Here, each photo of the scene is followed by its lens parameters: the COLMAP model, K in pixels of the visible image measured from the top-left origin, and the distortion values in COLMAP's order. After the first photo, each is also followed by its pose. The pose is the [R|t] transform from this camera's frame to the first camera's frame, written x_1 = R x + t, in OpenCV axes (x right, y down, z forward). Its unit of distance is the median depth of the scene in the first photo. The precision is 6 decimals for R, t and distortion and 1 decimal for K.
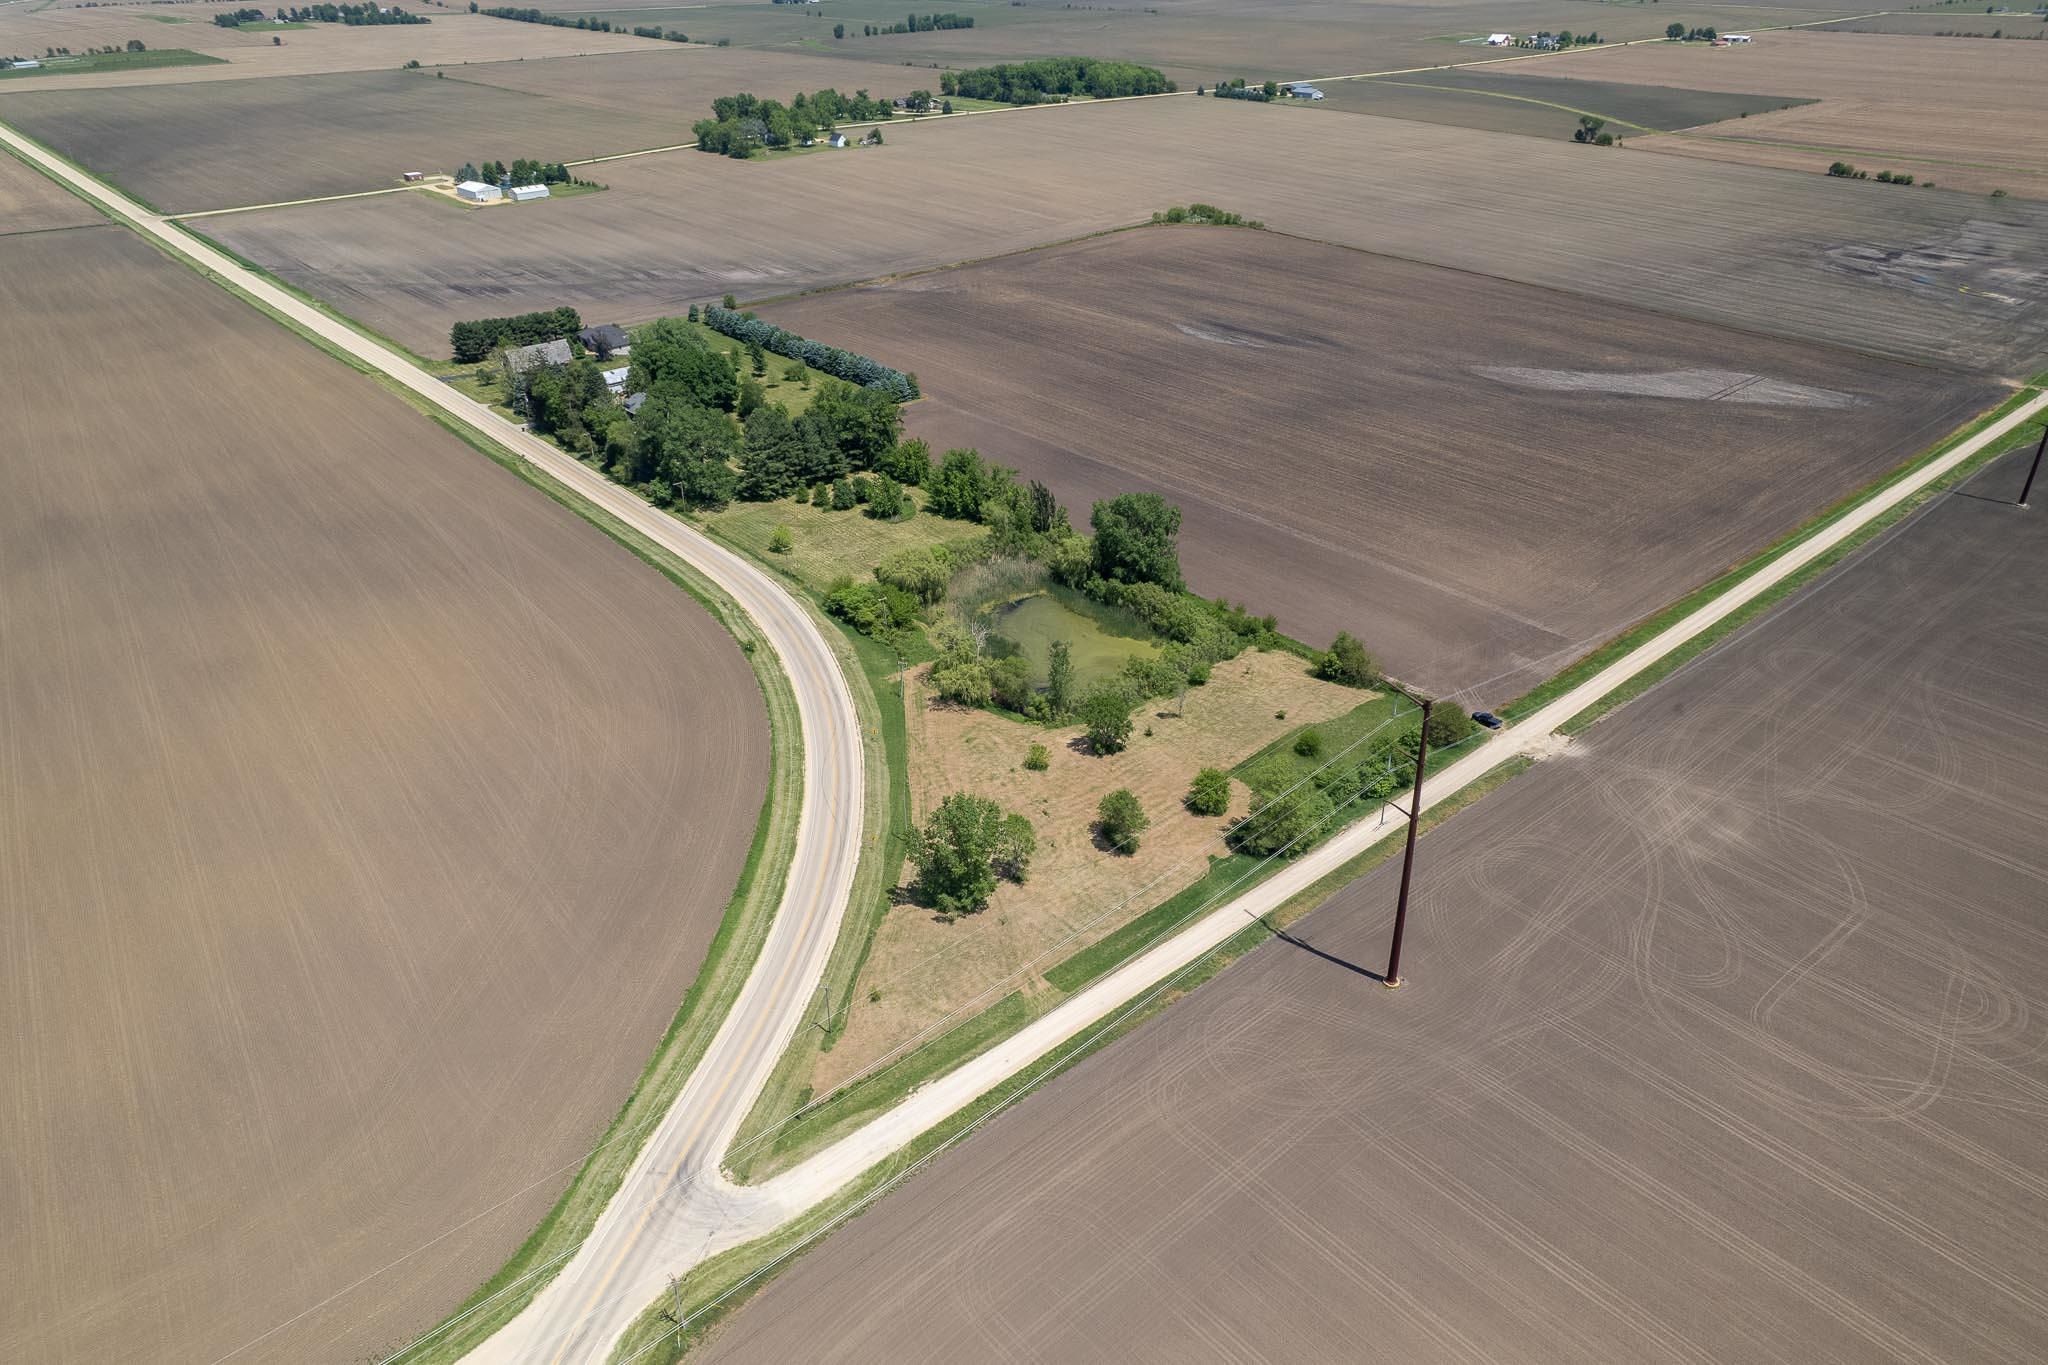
lens RADIAL K [[1381.9, 0, 1076.6], [0, 1381.9, 686.9], [0, 0, 1]] dist [-0.080093, 0.080899]
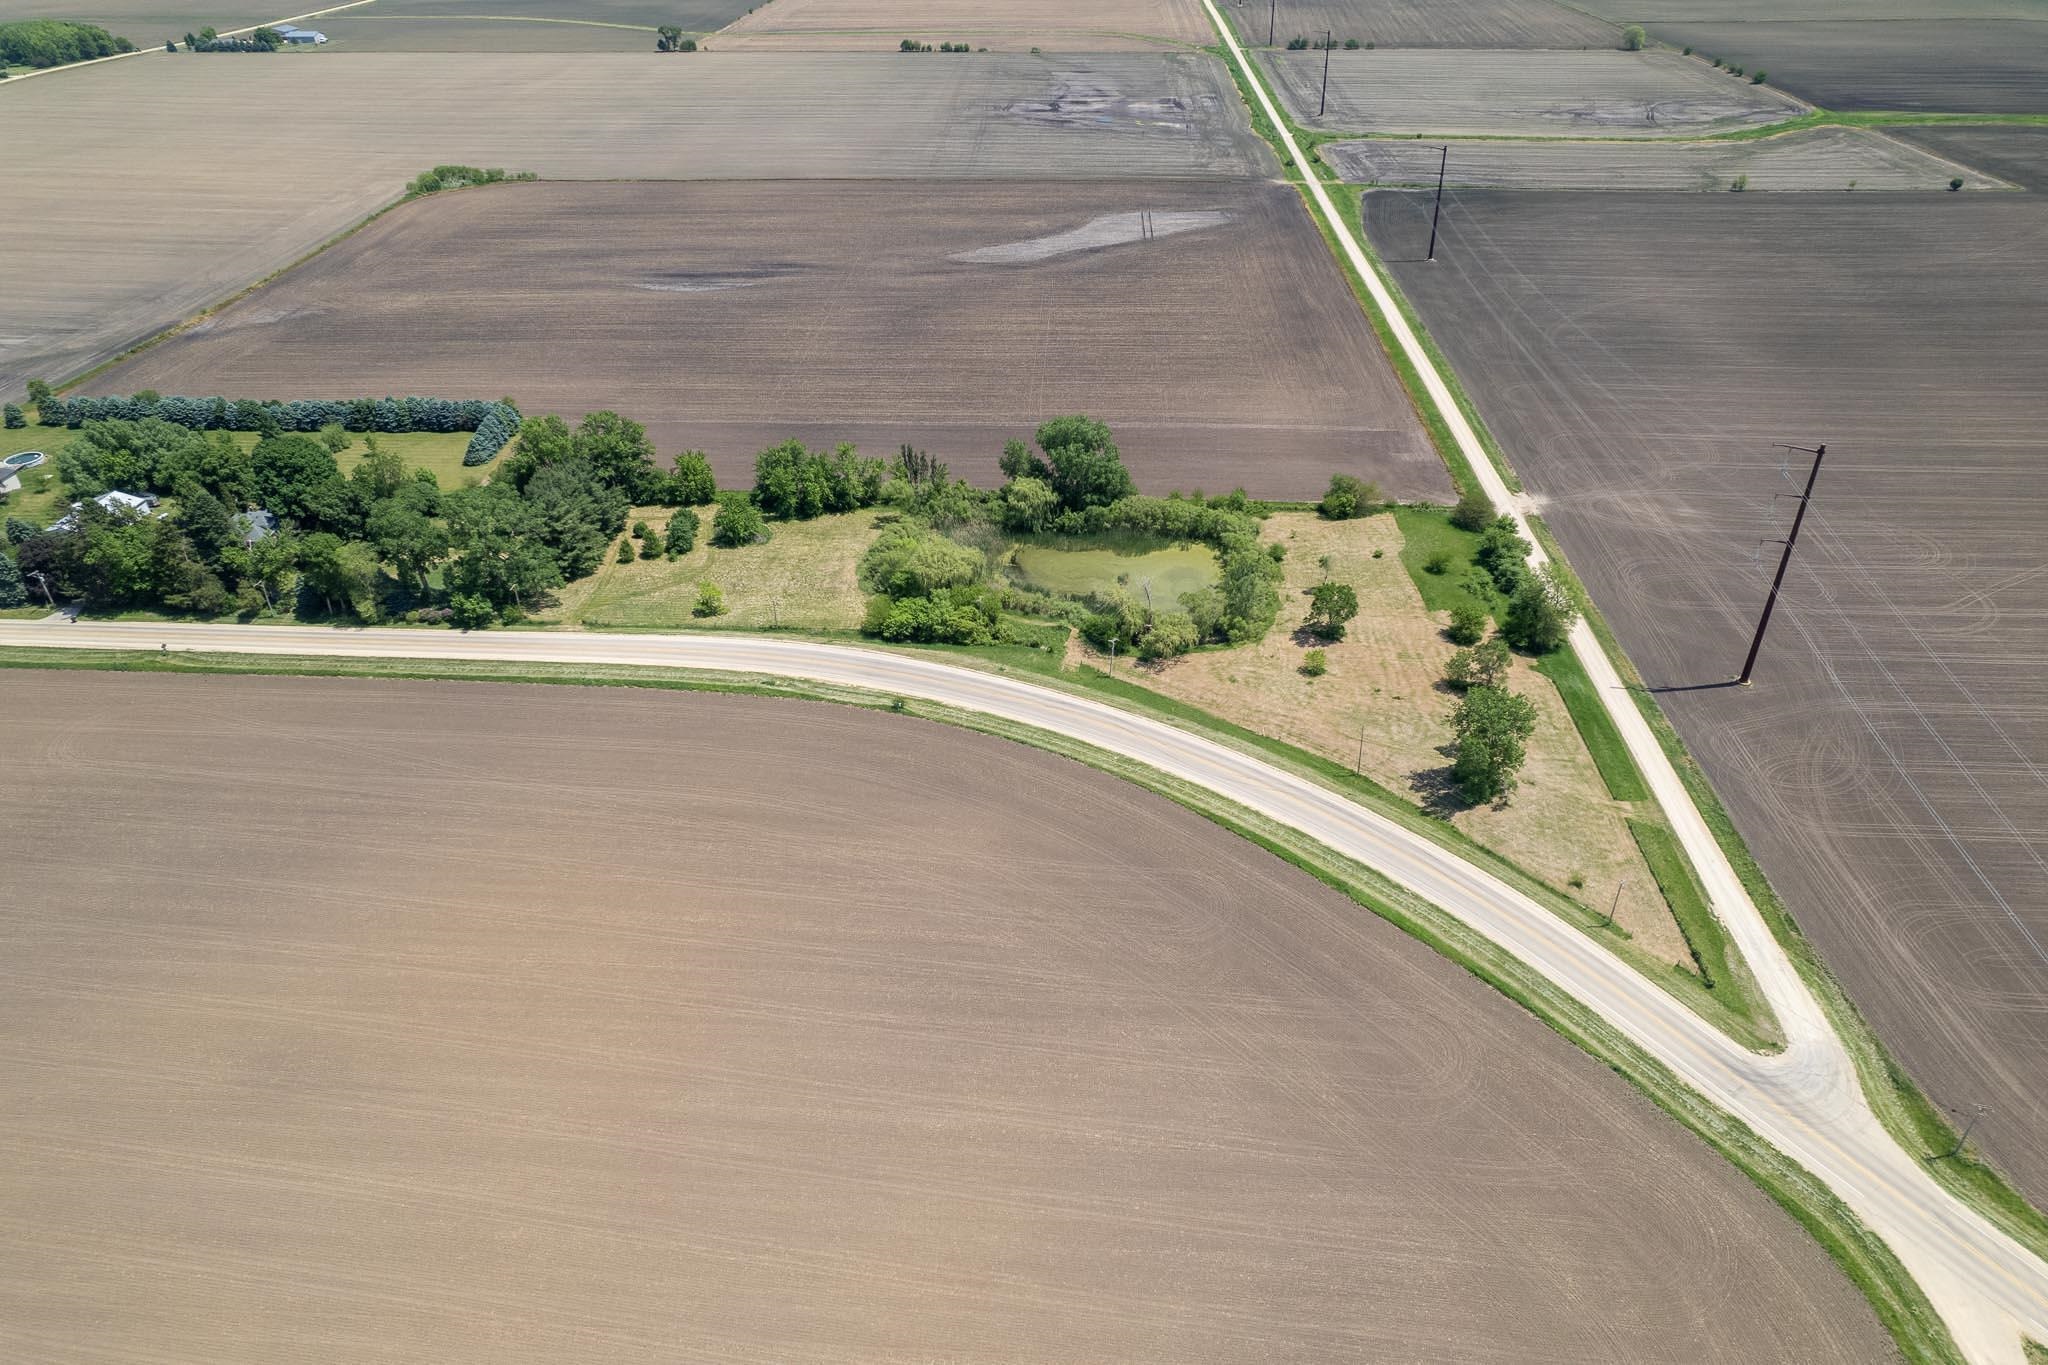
lens RADIAL K [[1319.8, 0, 1034.6], [0, 1319.8, 686.0], [0, 0, 1]] dist [-0.076703, 0.066525]
pose [[0.714430, -0.390270, 0.580758, -0.487492], [0.349525, 0.918081, 0.186976, -0.122123], [-0.606154, 0.069408, 0.792313, 0.233146]]
